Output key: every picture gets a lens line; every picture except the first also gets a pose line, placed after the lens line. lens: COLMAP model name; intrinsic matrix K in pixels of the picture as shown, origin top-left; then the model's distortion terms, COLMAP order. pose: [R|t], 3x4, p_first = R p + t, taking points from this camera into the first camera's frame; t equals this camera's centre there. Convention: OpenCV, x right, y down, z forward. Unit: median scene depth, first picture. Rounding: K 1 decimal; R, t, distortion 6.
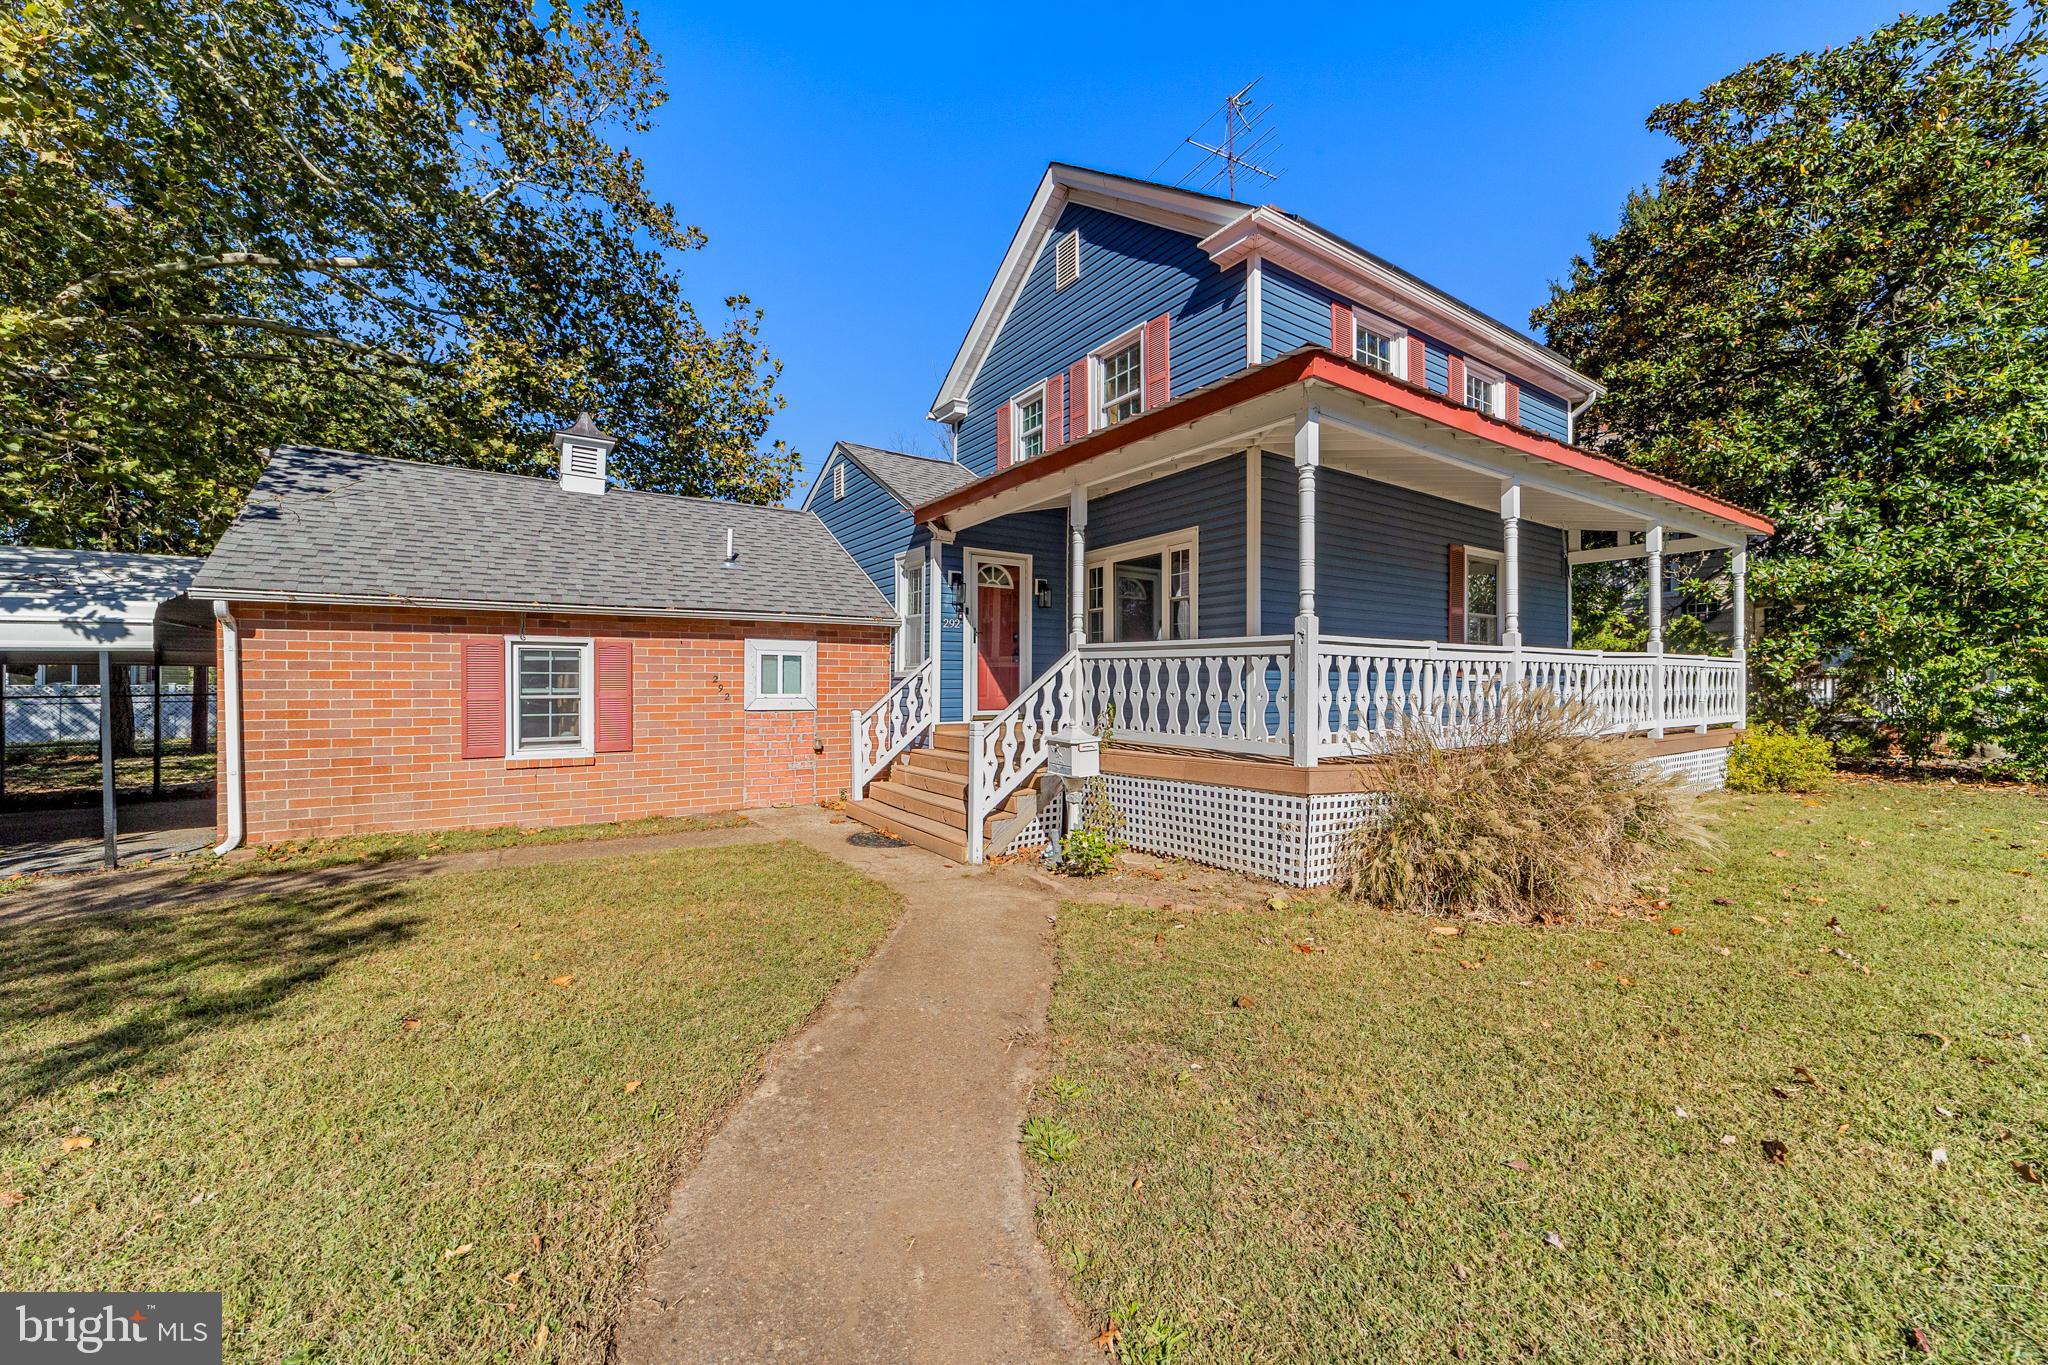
lens RADIAL K [[786.8, 0, 1021.6], [0, 786.8, 673.4], [0, 0, 1]] dist [0.001153, 0.000240]
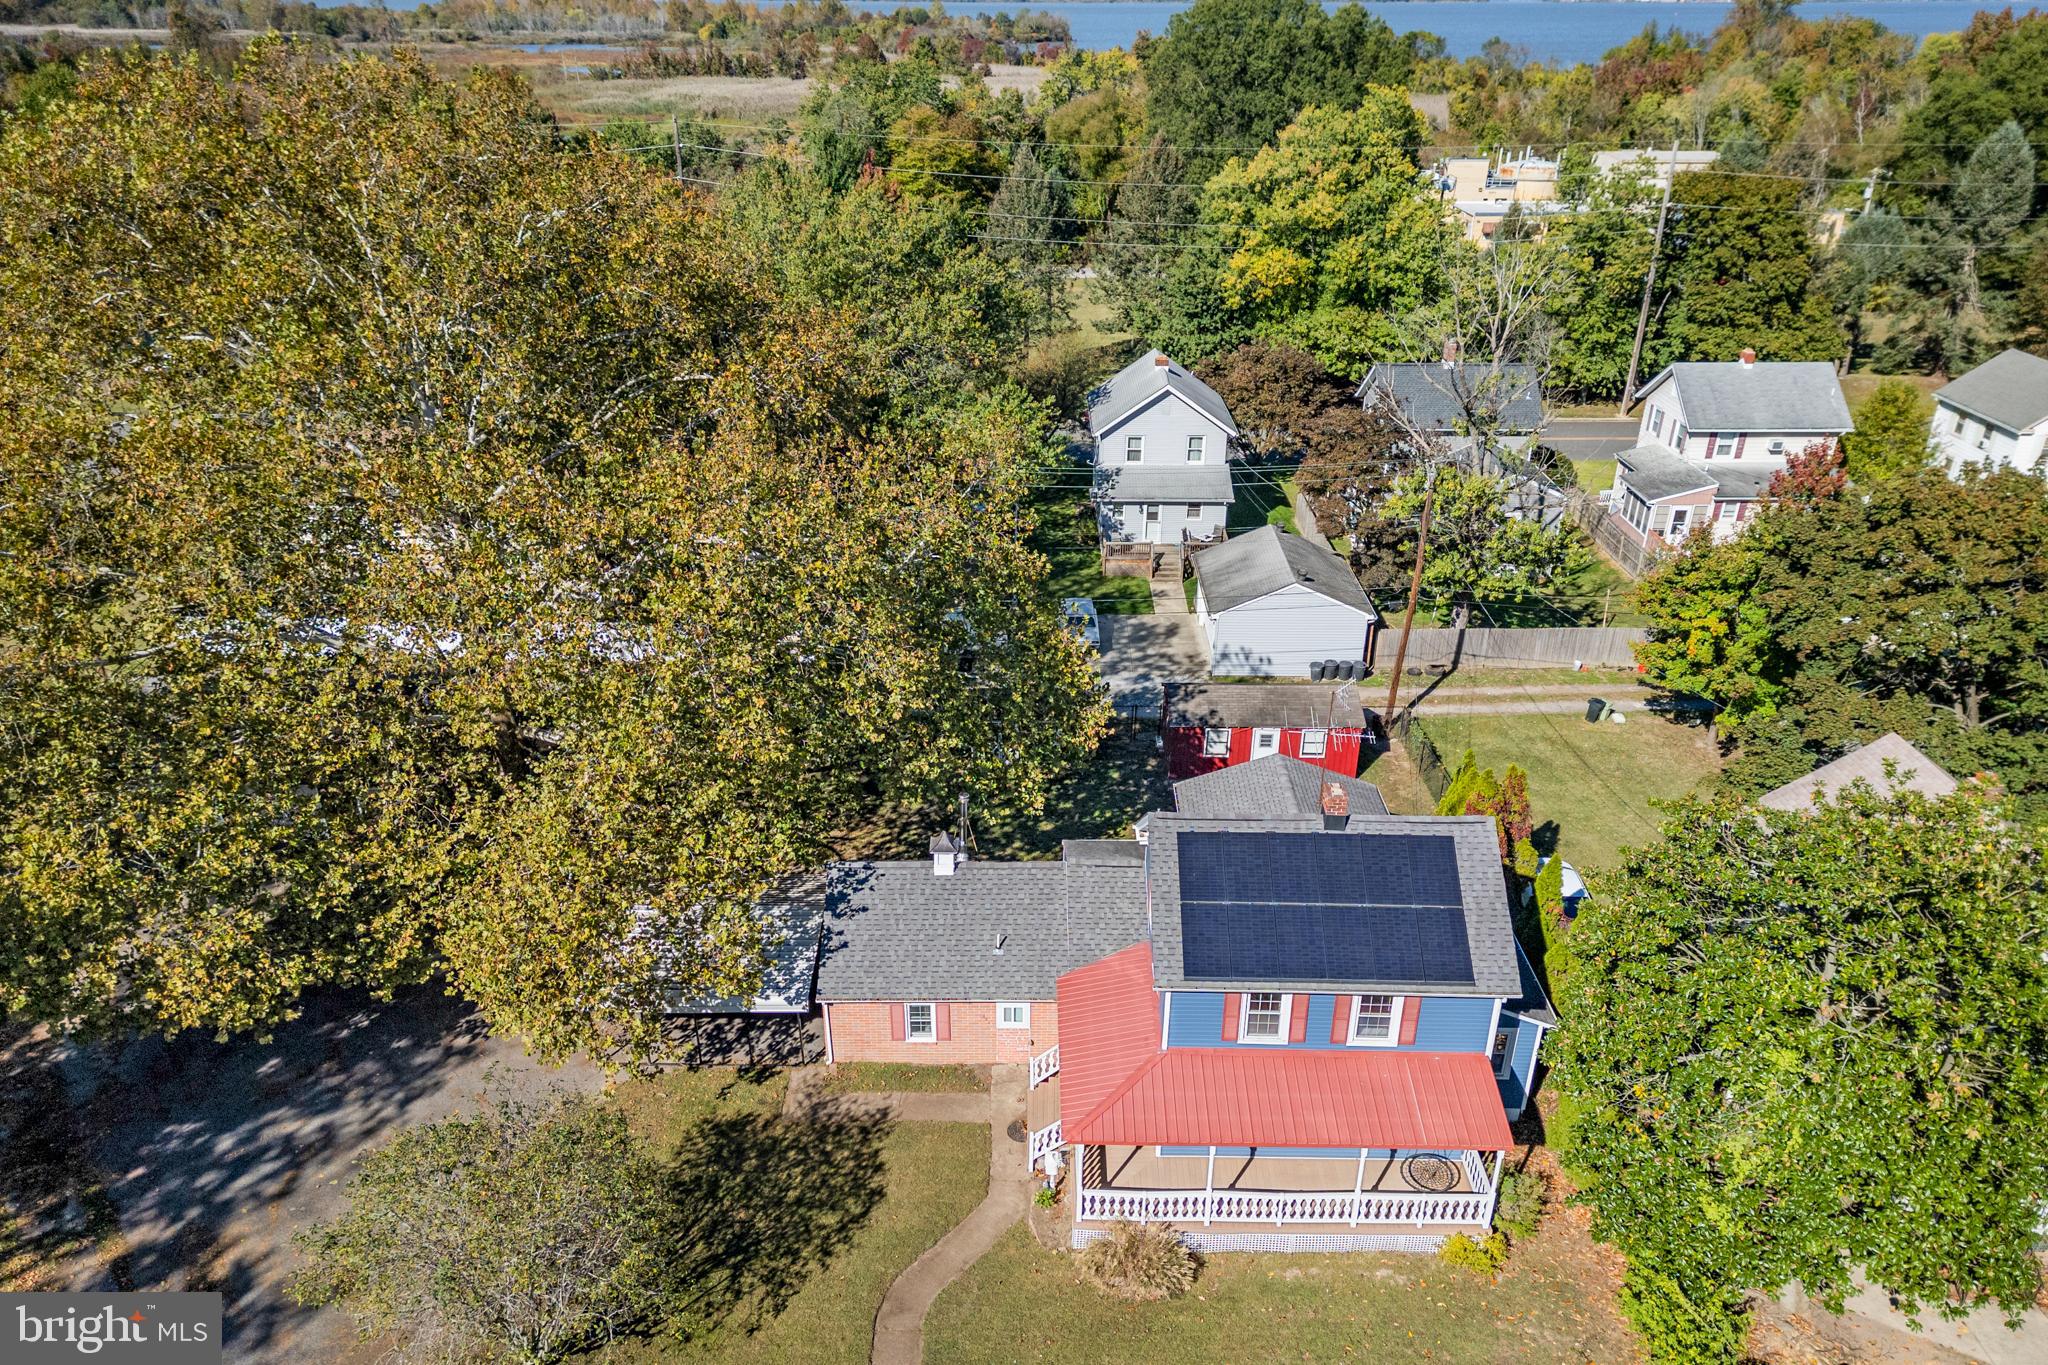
lens RADIAL K [[1439.4, 0, 1020.1], [0, 1439.4, 778.1], [0, 0, 1]] dist [0.086641, -0.072699]
pose [[0.827854, 0.266423, -0.493636, 1.546015], [0.012246, 0.871217, 0.490746, -2.609200], [0.560810, -0.412311, 0.717977, -1.609769]]
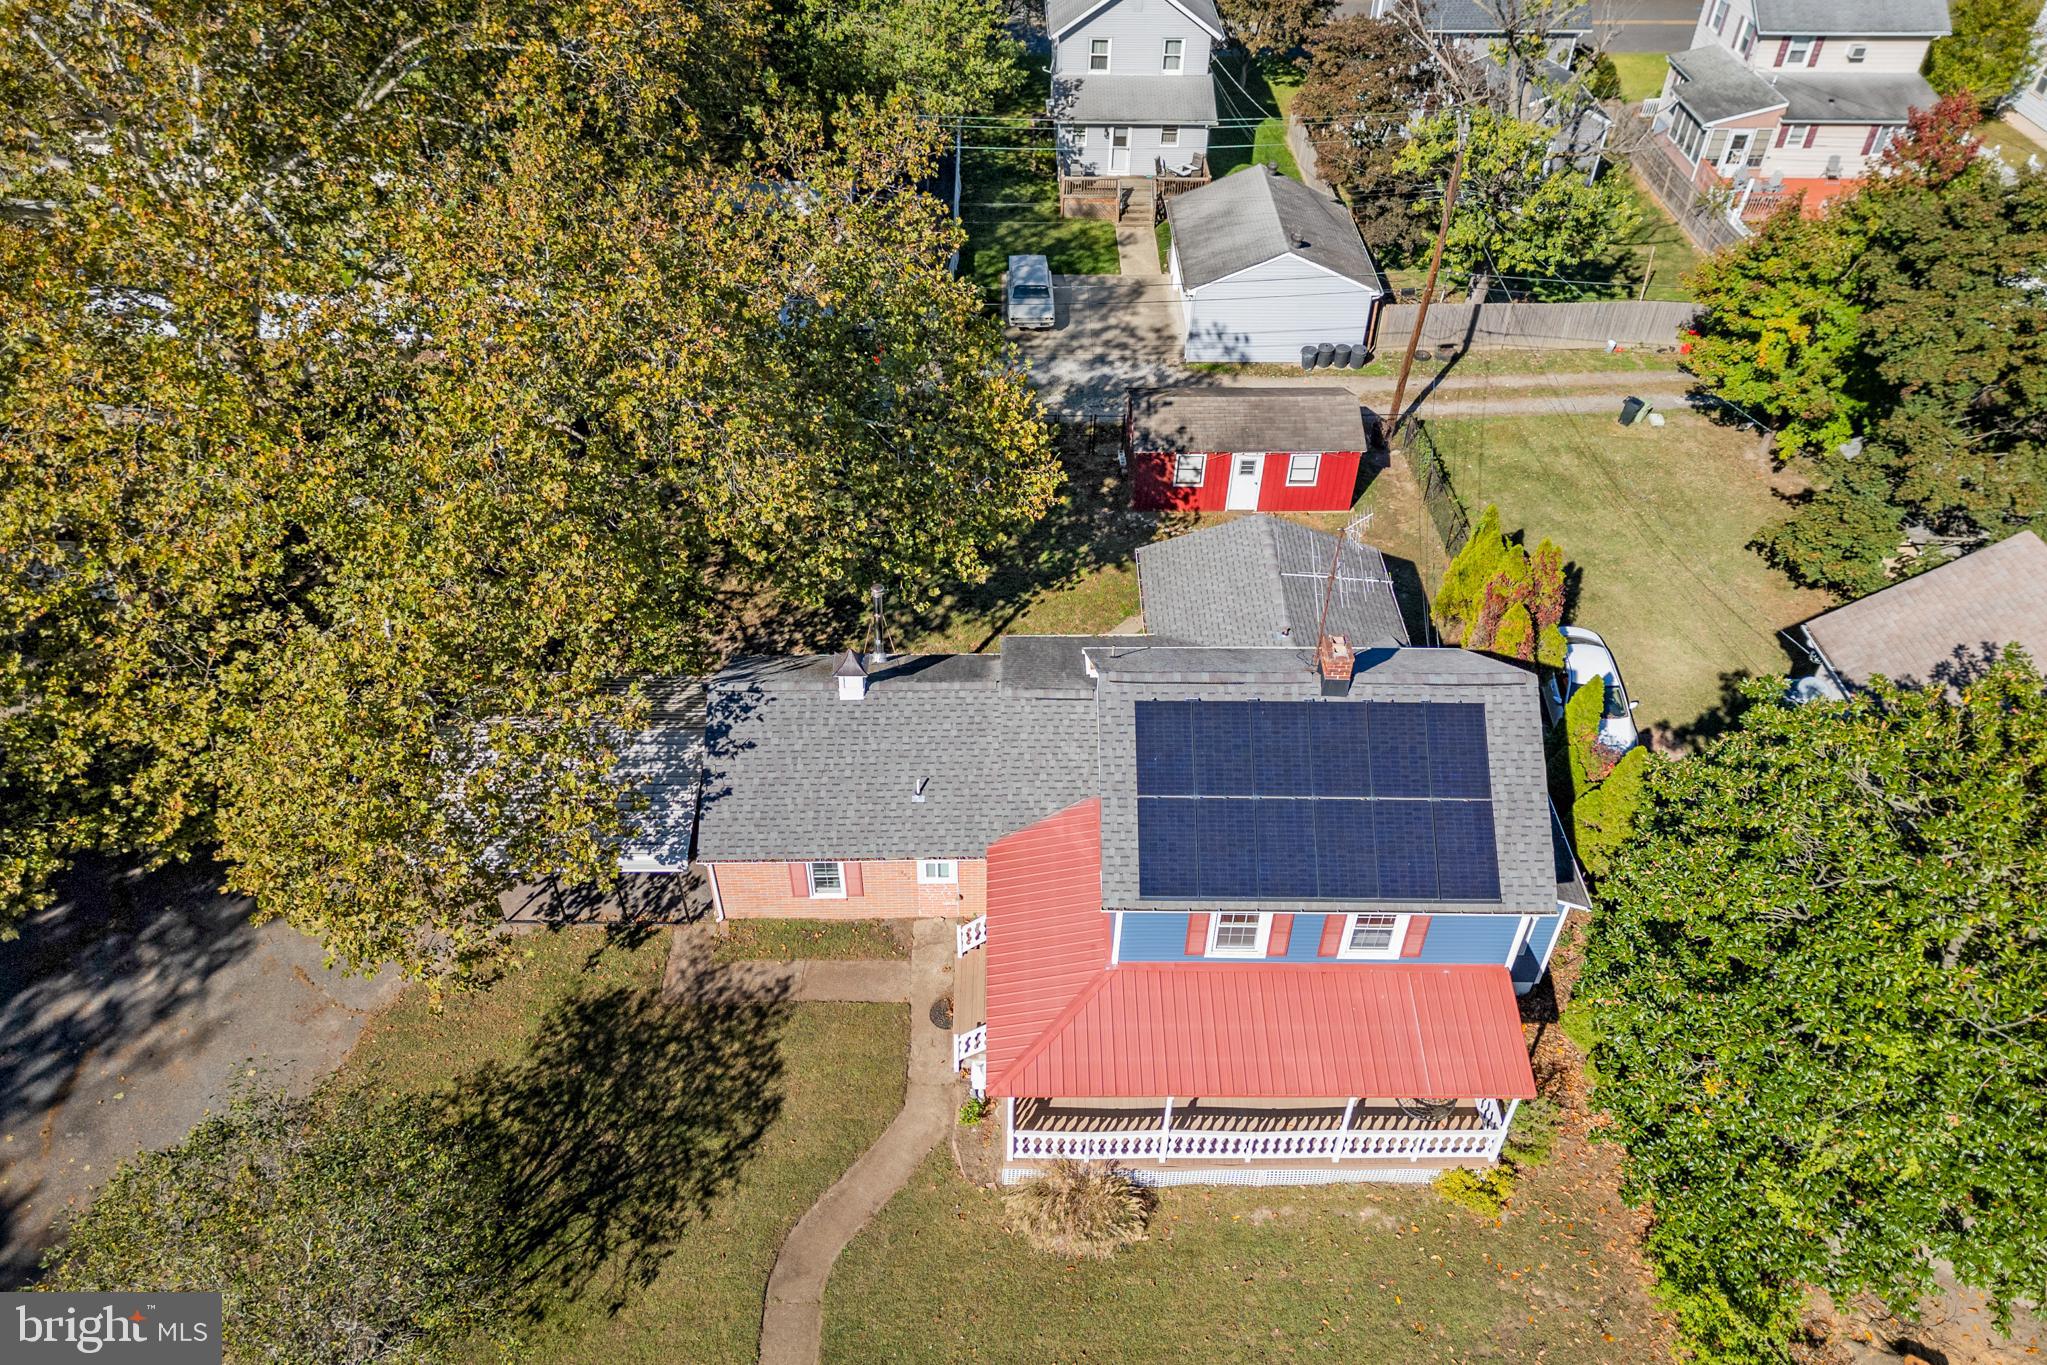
lens RADIAL K [[1438.7, 0, 1021.5], [0, 1438.7, 667.9], [0, 0, 1]] dist [0.086641, -0.072699]
pose [[0.839459, 0.363877, -0.403612, 1.057745], [0.000934, 0.741755, 0.670671, -2.659912], [0.543423, -0.563377, 0.622332, -0.700824]]
